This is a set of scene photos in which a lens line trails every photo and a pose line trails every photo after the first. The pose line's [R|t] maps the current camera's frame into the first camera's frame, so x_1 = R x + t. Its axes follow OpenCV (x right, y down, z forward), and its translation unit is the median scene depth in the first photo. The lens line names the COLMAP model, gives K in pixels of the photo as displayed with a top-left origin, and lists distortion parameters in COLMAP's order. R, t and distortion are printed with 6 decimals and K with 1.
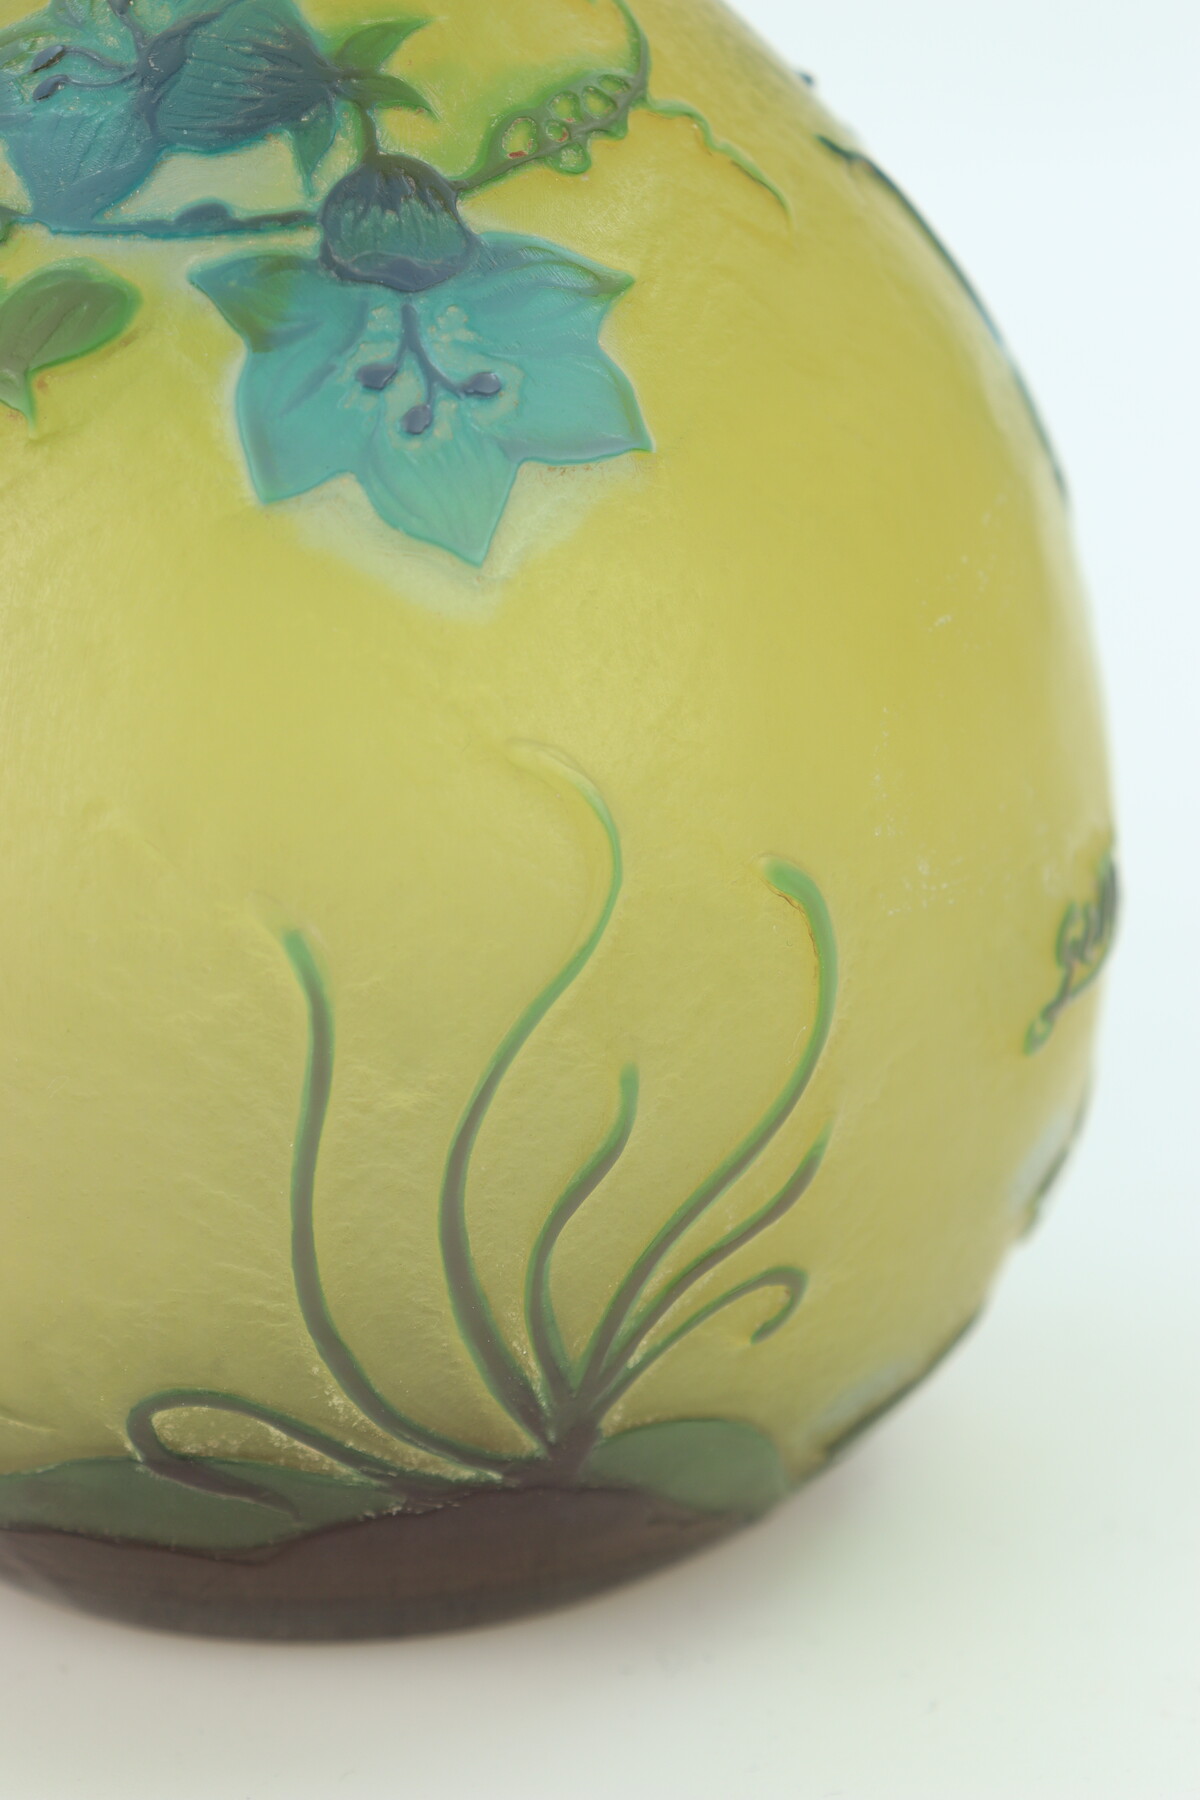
lens RADIAL K [[3958.6, 0, 589.9], [0, 3958.6, 907.0], [0, 0, 1]] dist [0.130983, 0.000000]
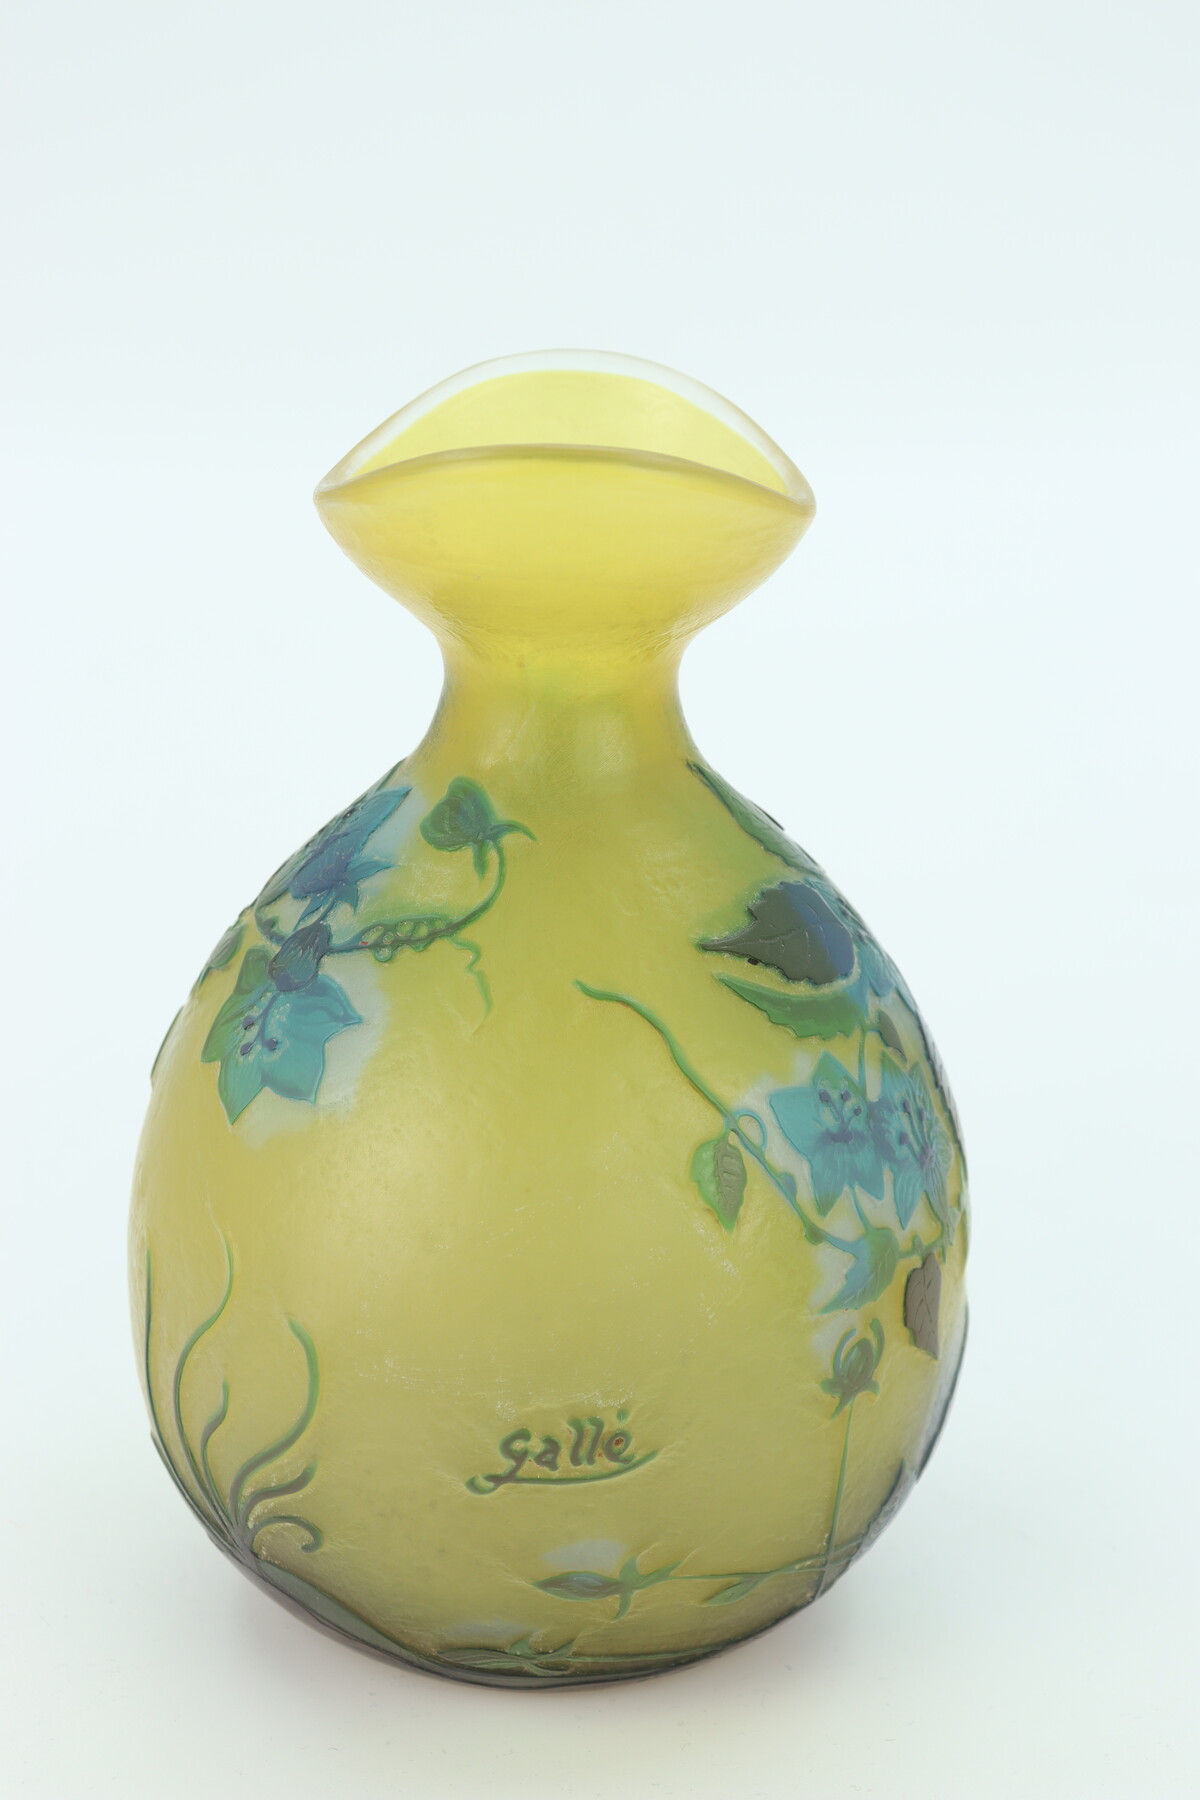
lens RADIAL K [[3388.7, 0, 607.9], [0, 3388.7, 910.5], [0, 0, 1]] dist [0.168883, 0.000000]
pose [[0.403849, 0.310536, -0.860508, 1.513326], [-0.274003, 0.938501, 0.210089, -0.604670], [0.872828, 0.150938, 0.464101, 0.318890]]
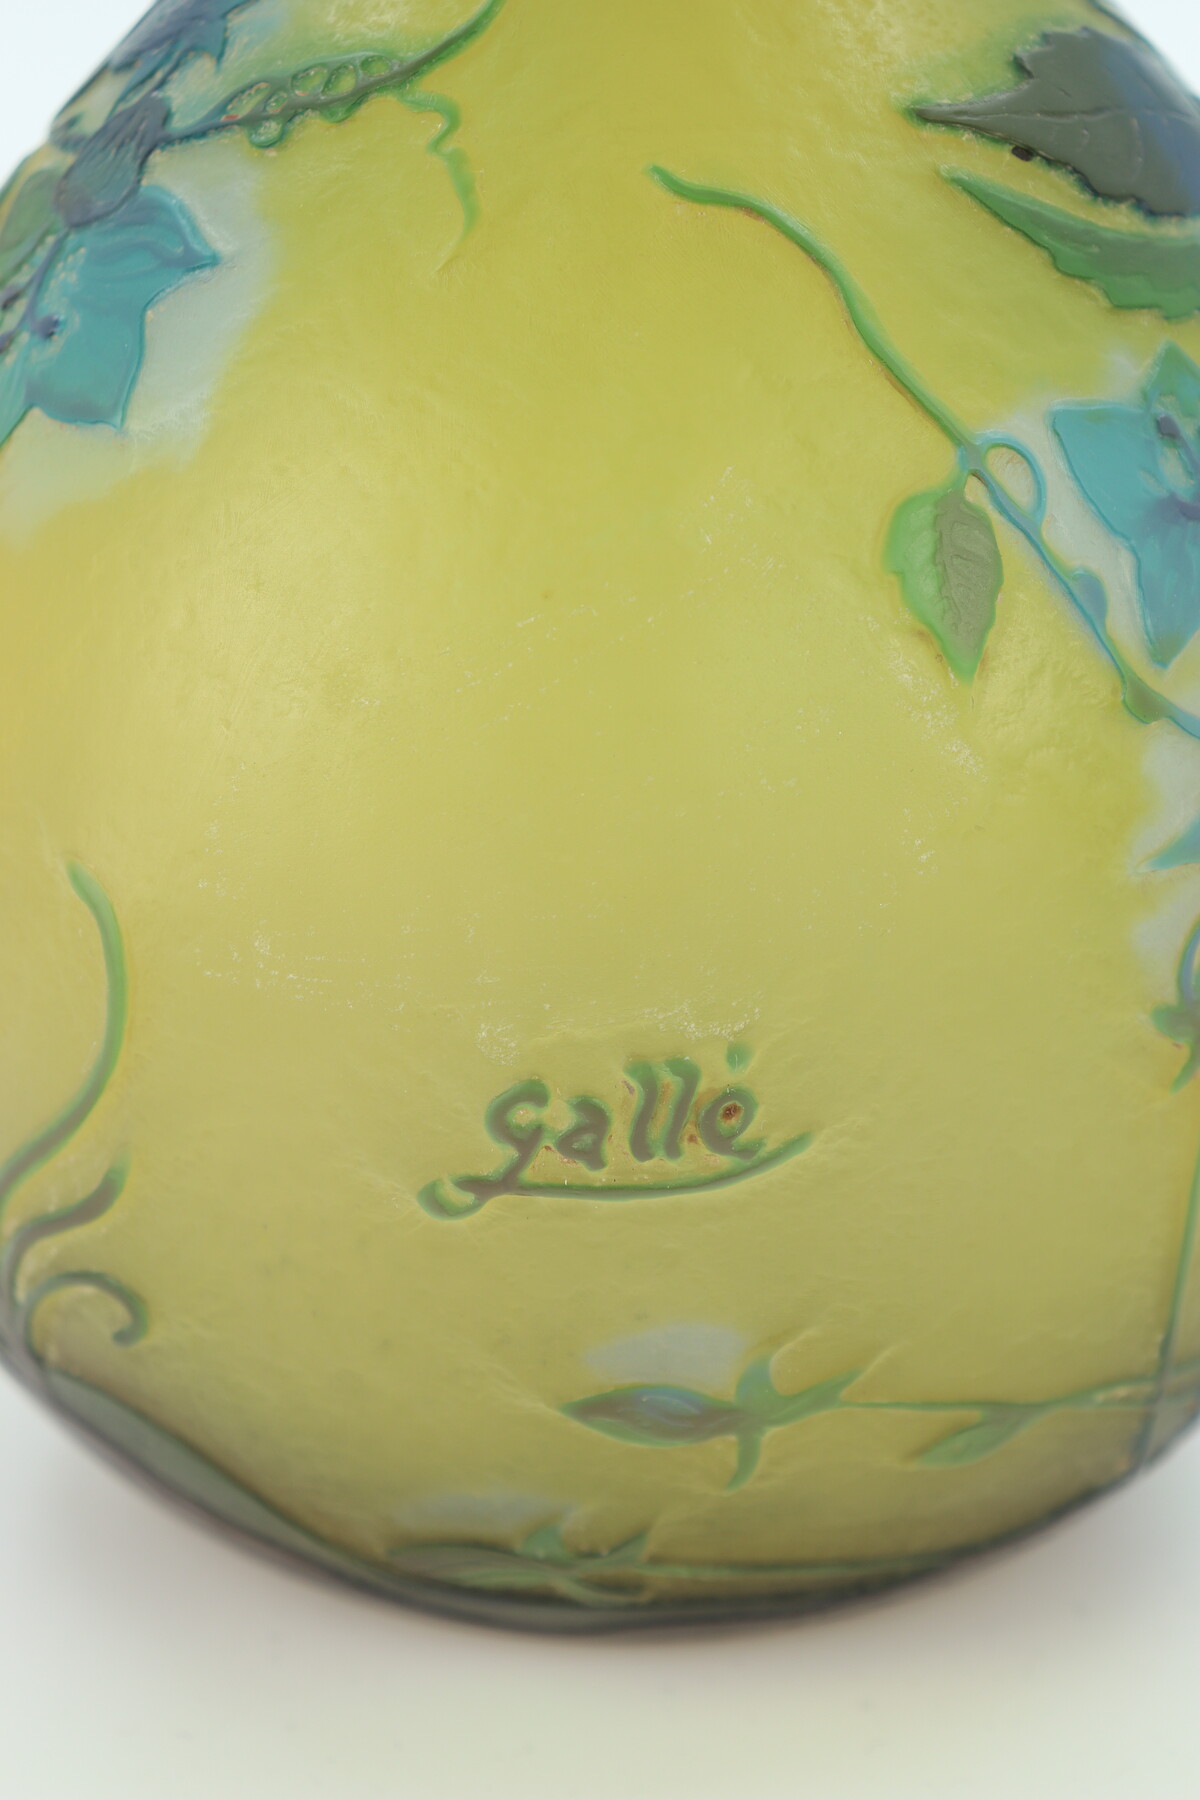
lens RADIAL K [[3958.6, 0, 594.0], [0, 3958.6, 893.7], [0, 0, 1]] dist [0.130983, 0.000000]
pose [[0.338875, 0.319067, -0.885076, 0.961113], [-0.265620, 0.934914, 0.235333, -0.269473], [0.902557, 0.155346, 0.401570, 0.725548]]
